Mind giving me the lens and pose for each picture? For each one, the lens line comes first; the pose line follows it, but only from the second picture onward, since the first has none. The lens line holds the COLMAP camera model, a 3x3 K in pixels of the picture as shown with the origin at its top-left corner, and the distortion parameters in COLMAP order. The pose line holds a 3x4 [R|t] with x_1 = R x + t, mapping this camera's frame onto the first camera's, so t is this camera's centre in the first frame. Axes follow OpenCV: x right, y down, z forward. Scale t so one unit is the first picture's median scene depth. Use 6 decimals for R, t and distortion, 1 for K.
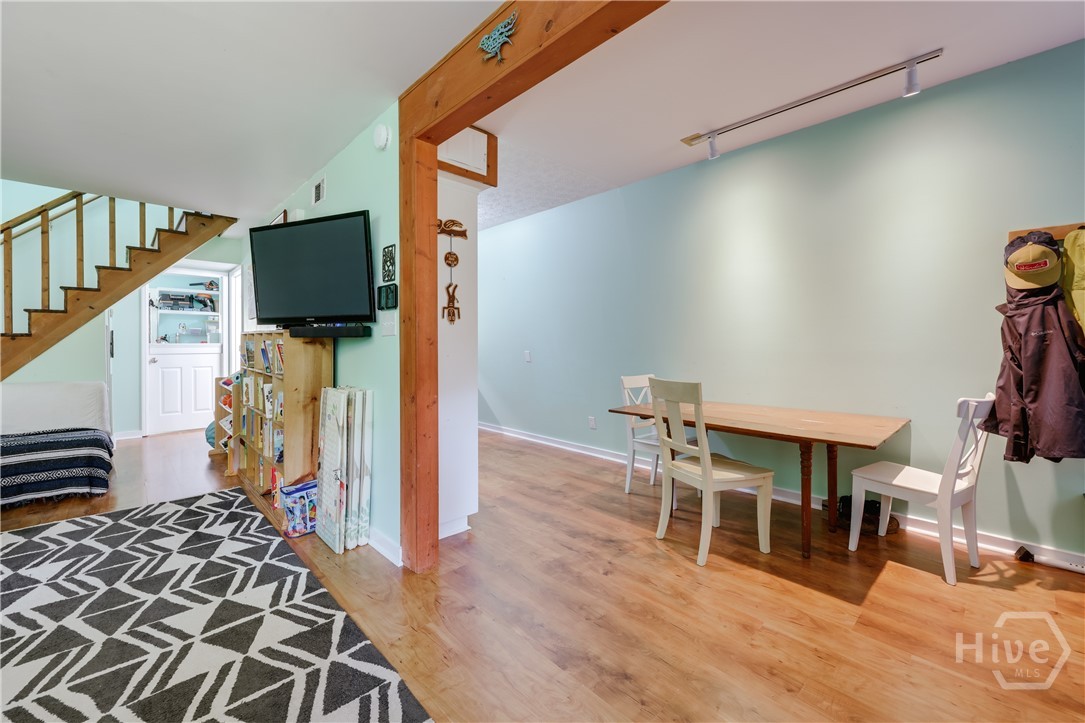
lens RADIAL K [[469.1, 0, 540.2], [0, 469.1, 356.3], [0, 0, 1]] dist [0.003452, -0.000351]
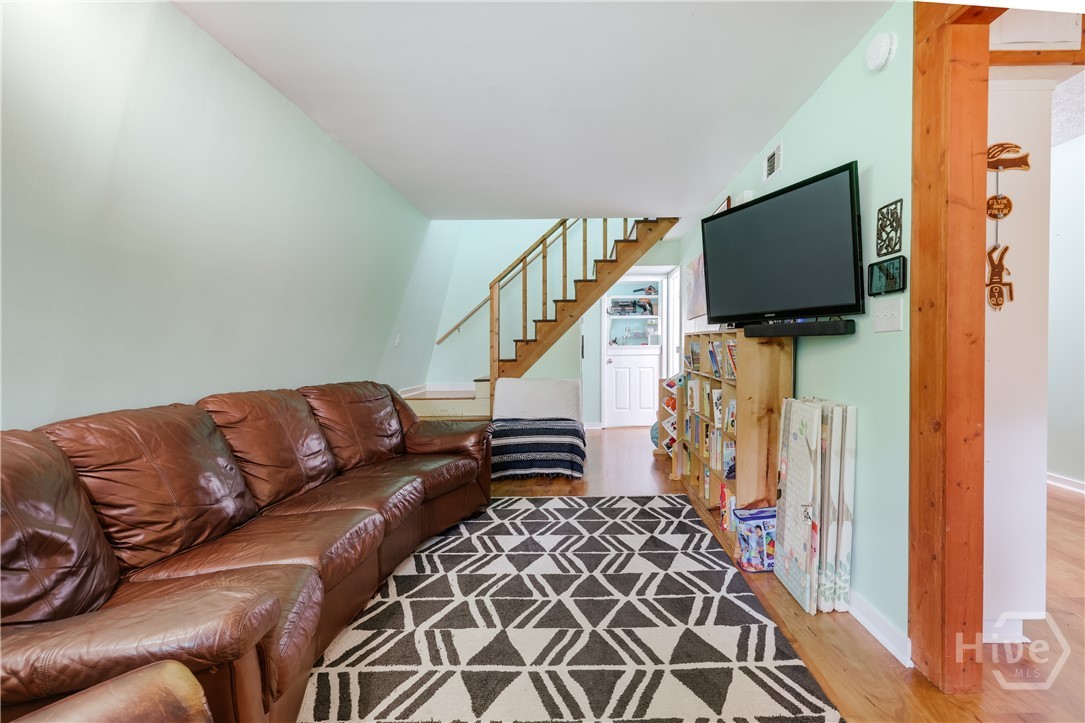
lens RADIAL K [[448.7, 0, 542.7], [0, 448.7, 360.6], [0, 0, 1]] dist [0.000468, -0.000102]
pose [[0.707044, 0.012279, -0.707063, -0.214391], [-0.002864, 0.999891, 0.014500, -0.008698], [0.707164, -0.008227, 0.707002, 0.158431]]
